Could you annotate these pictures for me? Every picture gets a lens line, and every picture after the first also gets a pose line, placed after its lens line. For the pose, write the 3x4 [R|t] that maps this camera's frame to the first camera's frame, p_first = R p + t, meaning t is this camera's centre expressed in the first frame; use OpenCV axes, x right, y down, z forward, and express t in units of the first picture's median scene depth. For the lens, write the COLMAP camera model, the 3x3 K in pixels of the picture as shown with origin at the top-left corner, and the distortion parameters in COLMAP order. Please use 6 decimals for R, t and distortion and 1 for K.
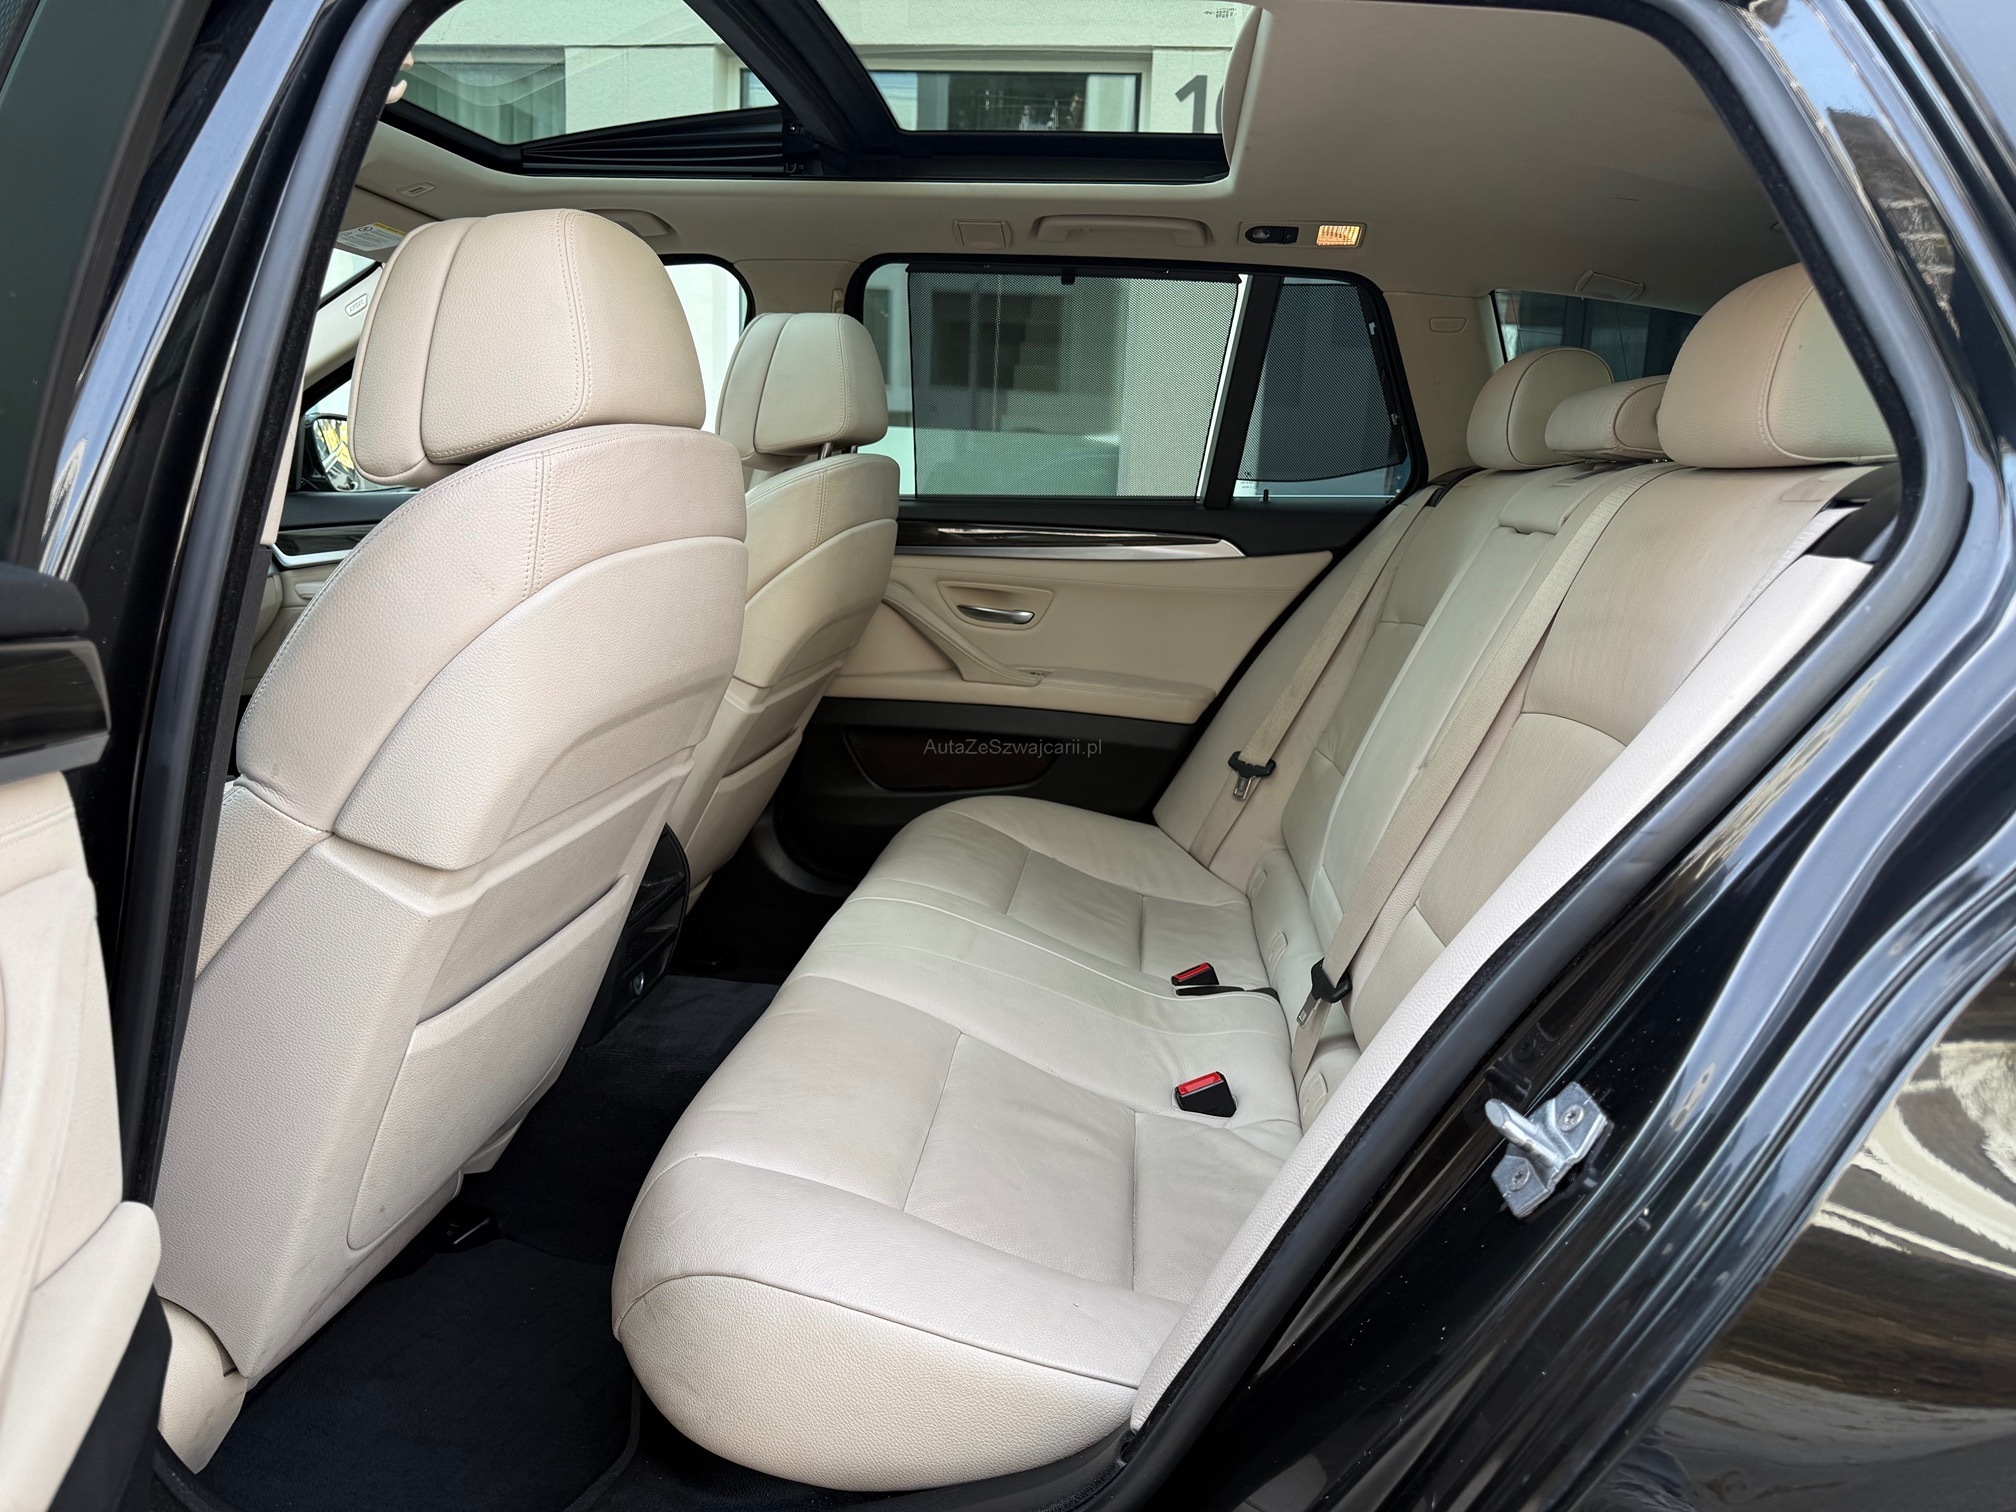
lens RADIAL K [[1421.7, 0, 1020.1], [0, 1421.7, 754.3], [0, 0, 1]] dist [0.028416, -0.033285]
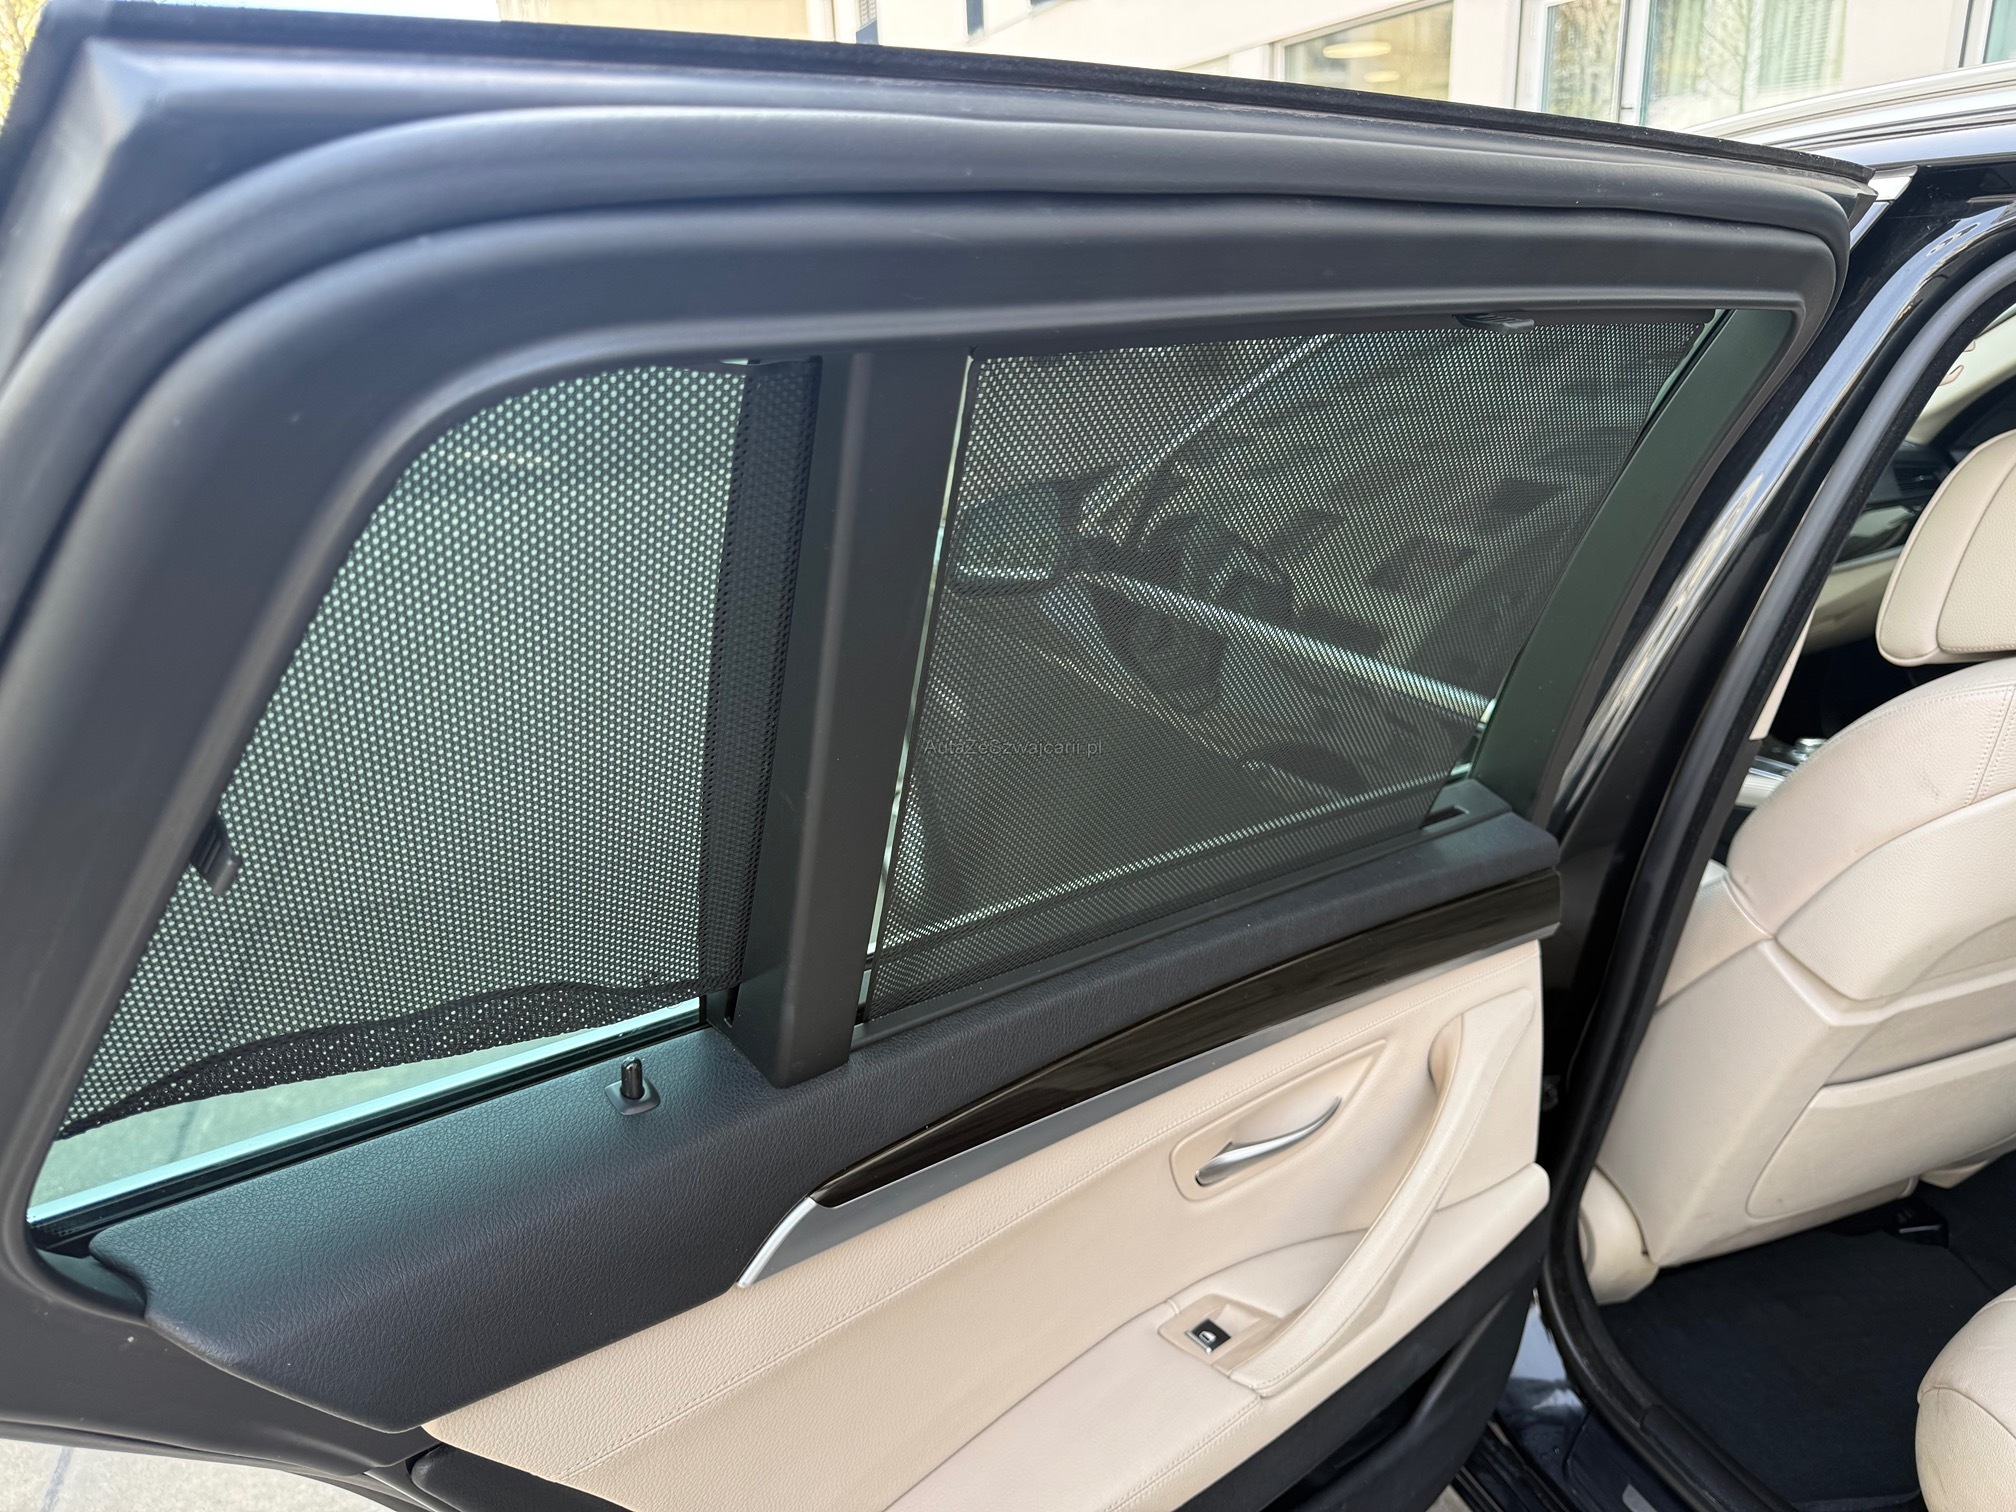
lens RADIAL K [[1421.7, 0, 1012.9], [0, 1421.7, 751.3], [0, 0, 1]] dist [0.028416, -0.033285]
pose [[0.420032, 0.242302, -0.874564, 0.337192], [-0.100537, 0.970190, 0.220510, -0.330816], [0.901923, -0.004695, 0.431871, -0.209658]]
